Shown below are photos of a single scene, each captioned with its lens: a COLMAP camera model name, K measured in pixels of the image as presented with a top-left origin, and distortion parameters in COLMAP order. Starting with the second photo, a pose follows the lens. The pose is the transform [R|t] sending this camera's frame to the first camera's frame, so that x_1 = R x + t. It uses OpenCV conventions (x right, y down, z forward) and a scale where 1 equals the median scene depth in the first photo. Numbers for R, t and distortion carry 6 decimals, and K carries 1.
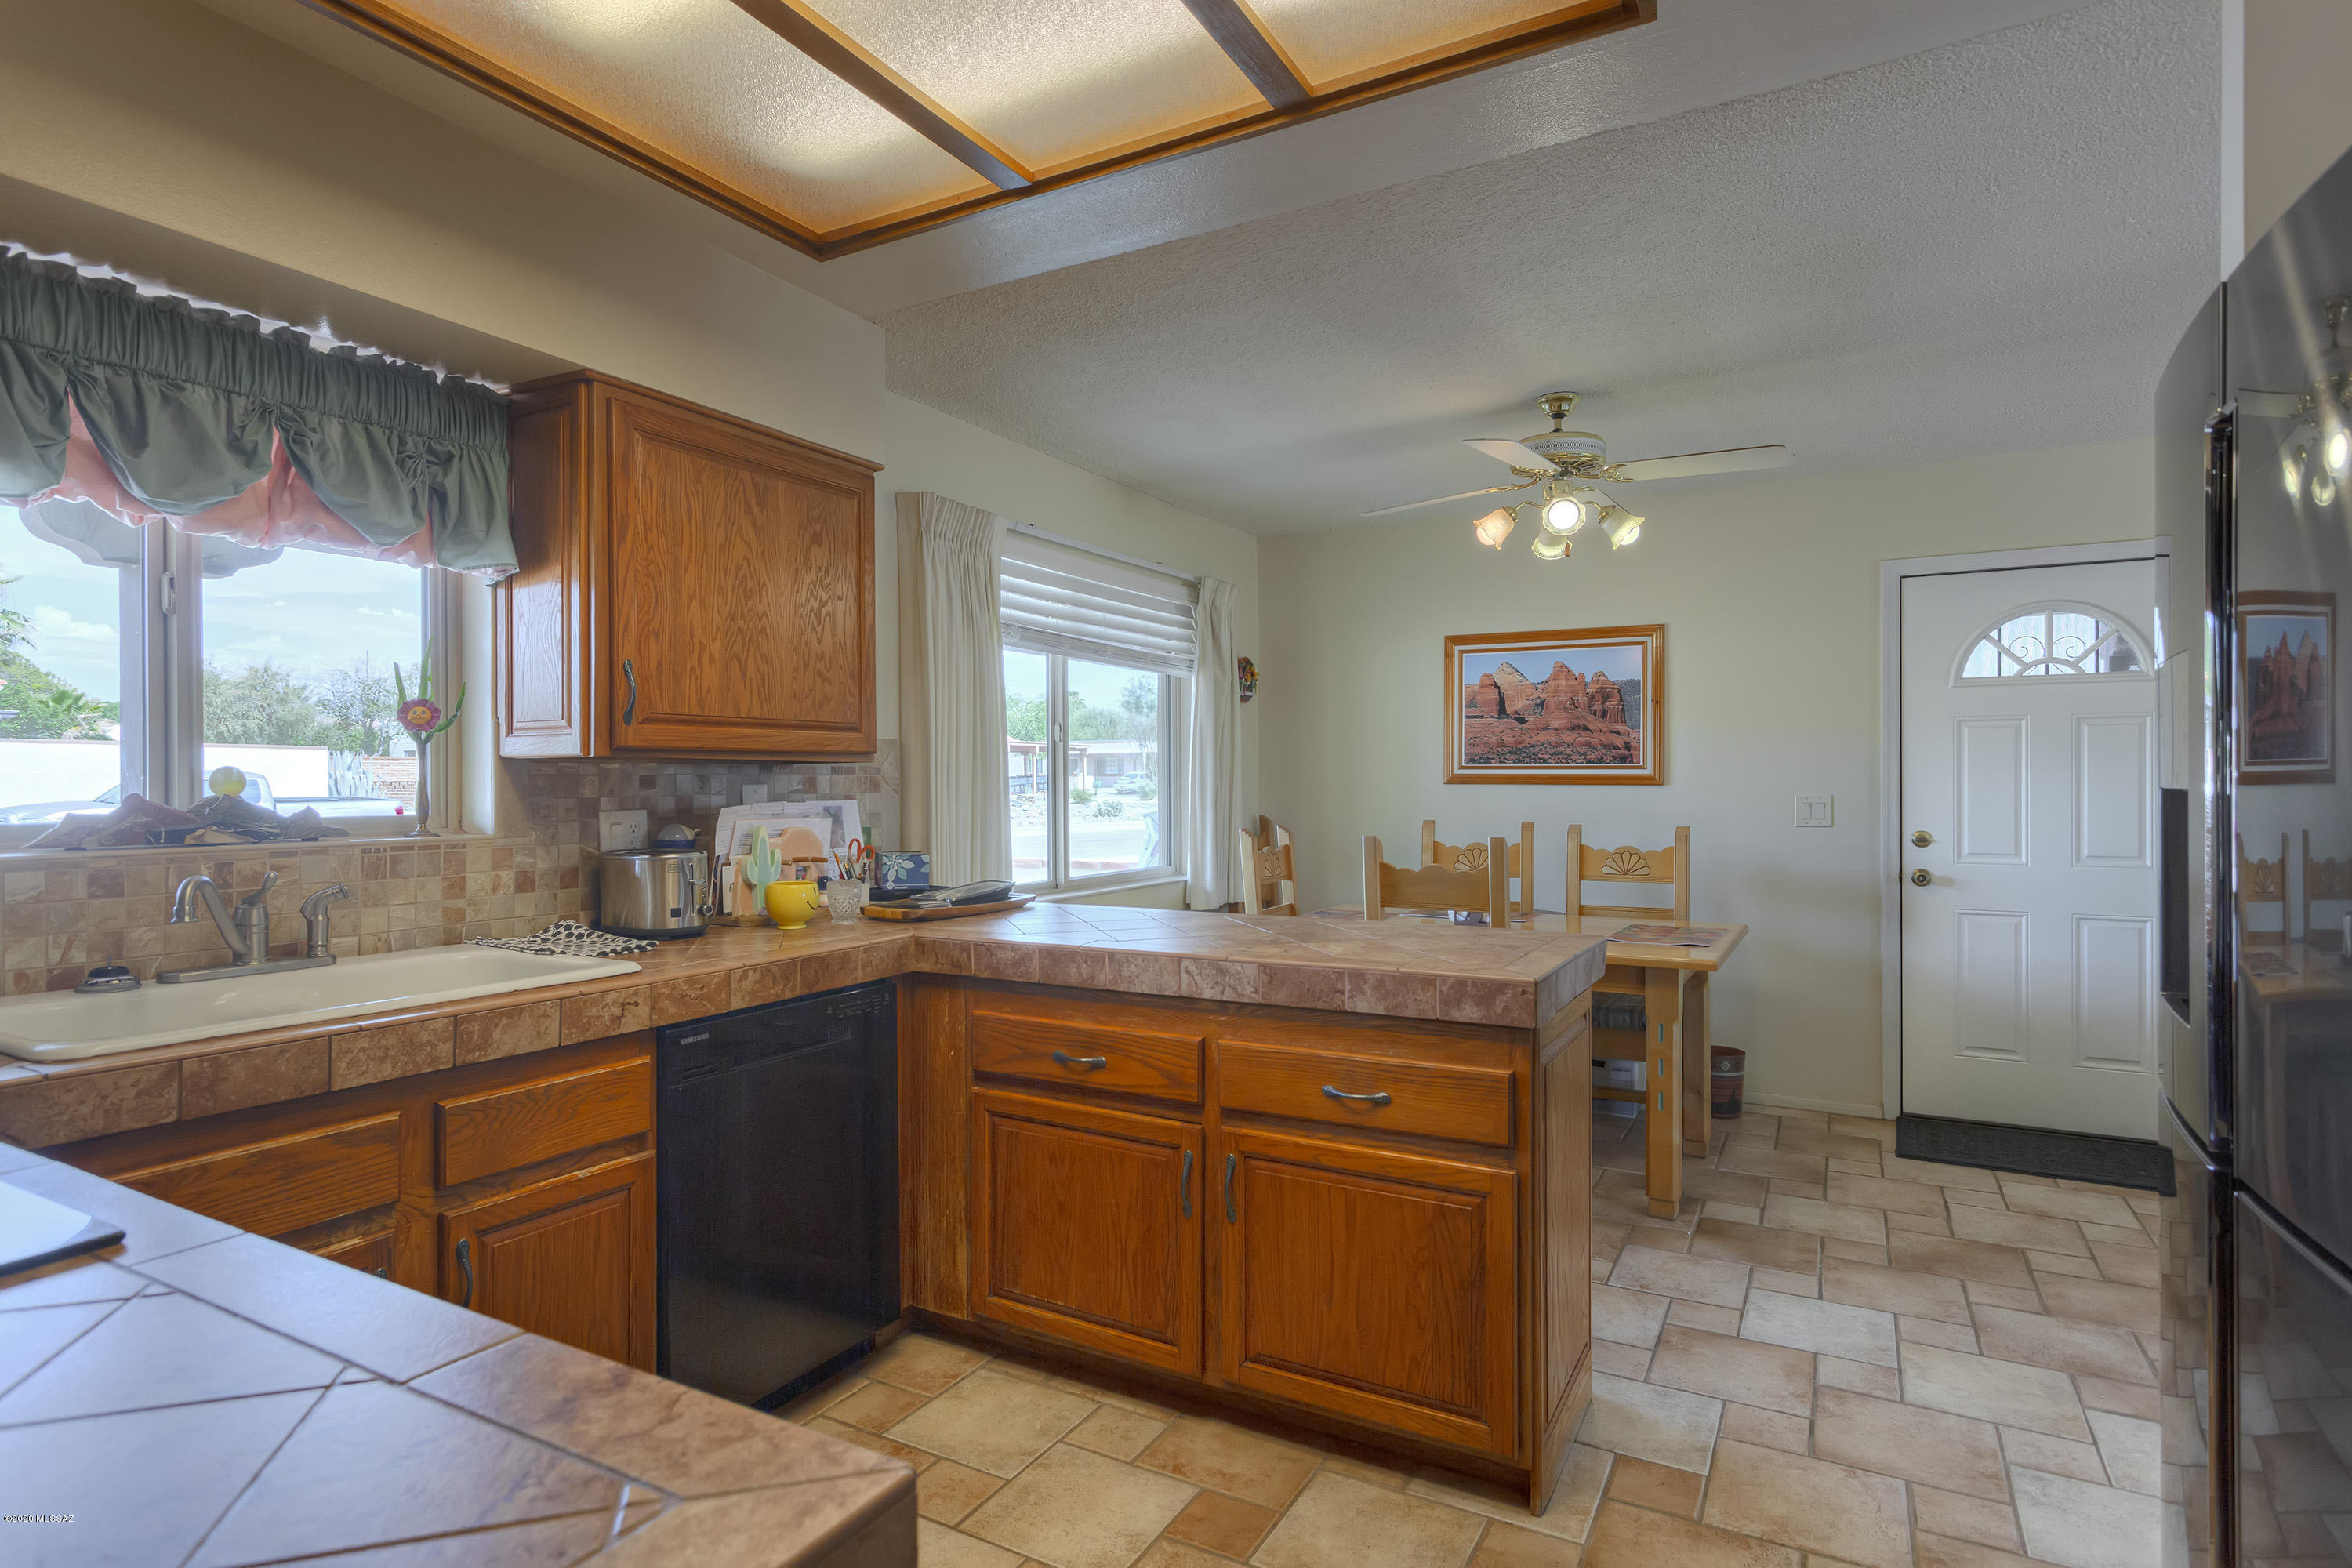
lens RADIAL K [[1232.7, 0, 1185.6], [0, 1232.7, 784.3], [0, 0, 1]] dist [0.002041, 0.000114]
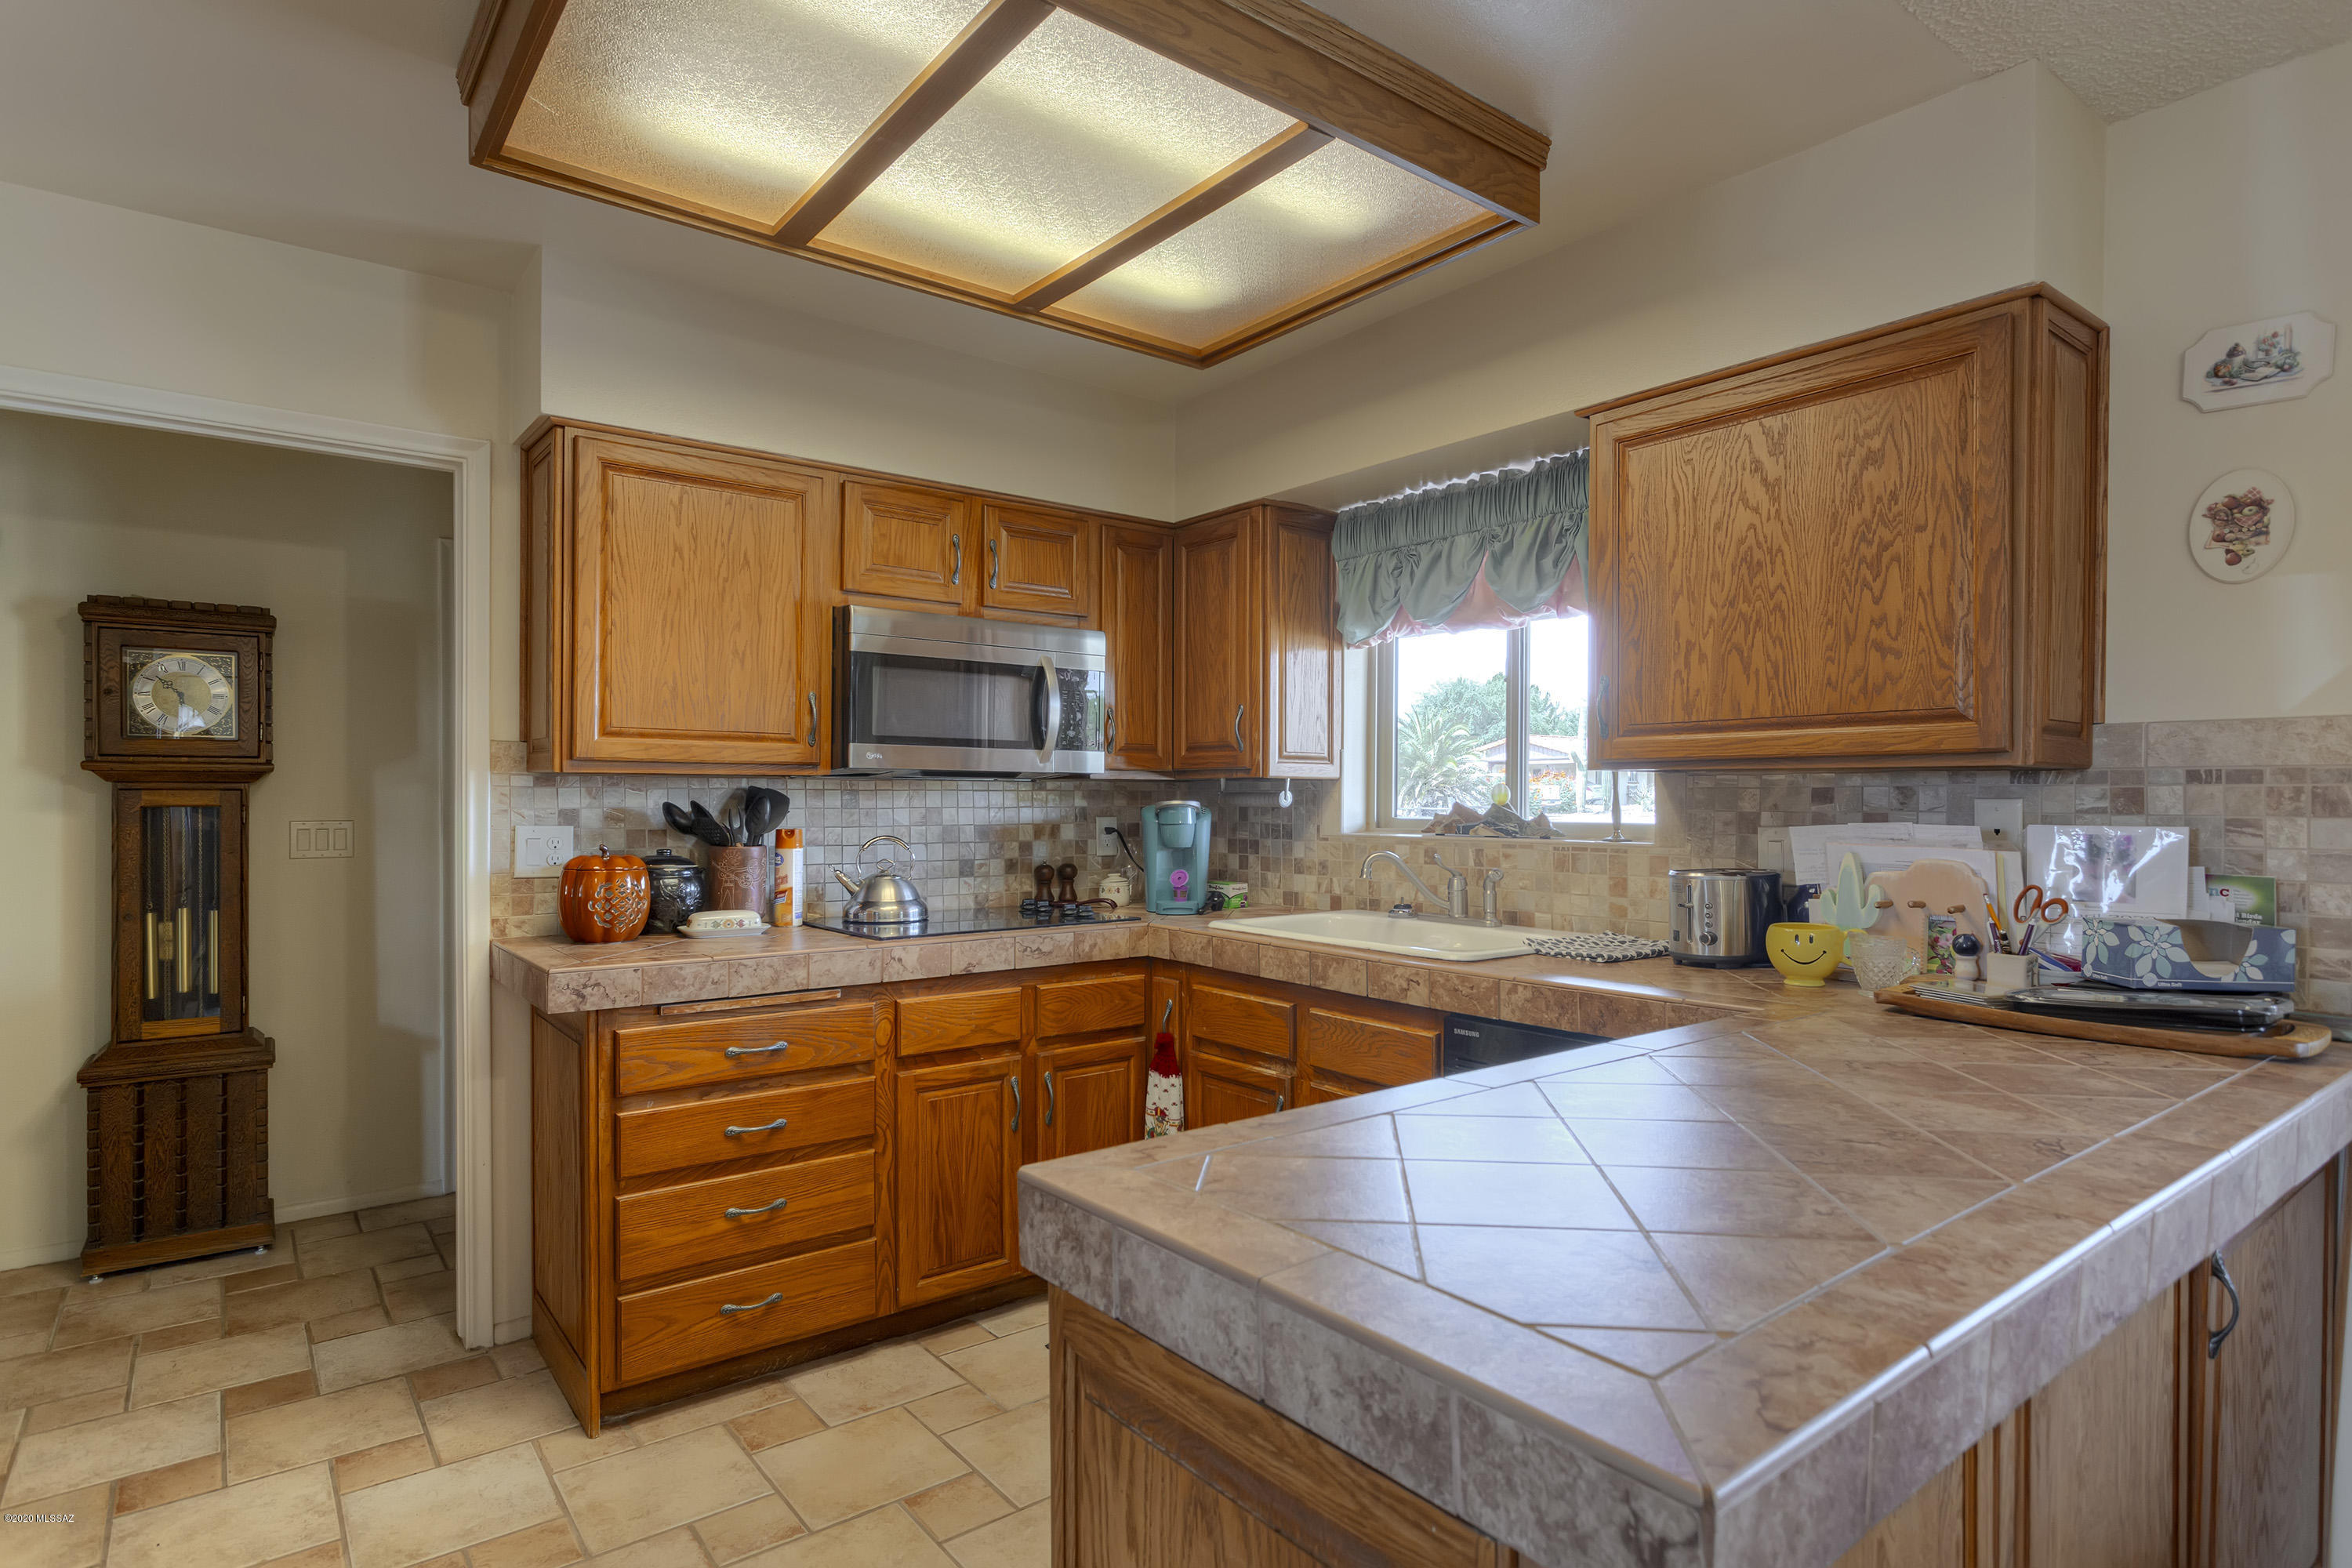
lens RADIAL K [[1232.7, 0, 1185.4], [0, 1232.7, 792.3], [0, 0, 1]] dist [0.002041, 0.000114]
pose [[-0.394399, -0.002457, -0.918936, 0.583451], [-0.004767, 0.999988, -0.000628, -0.001503], [0.918927, 0.004133, -0.394406, 1.016665]]
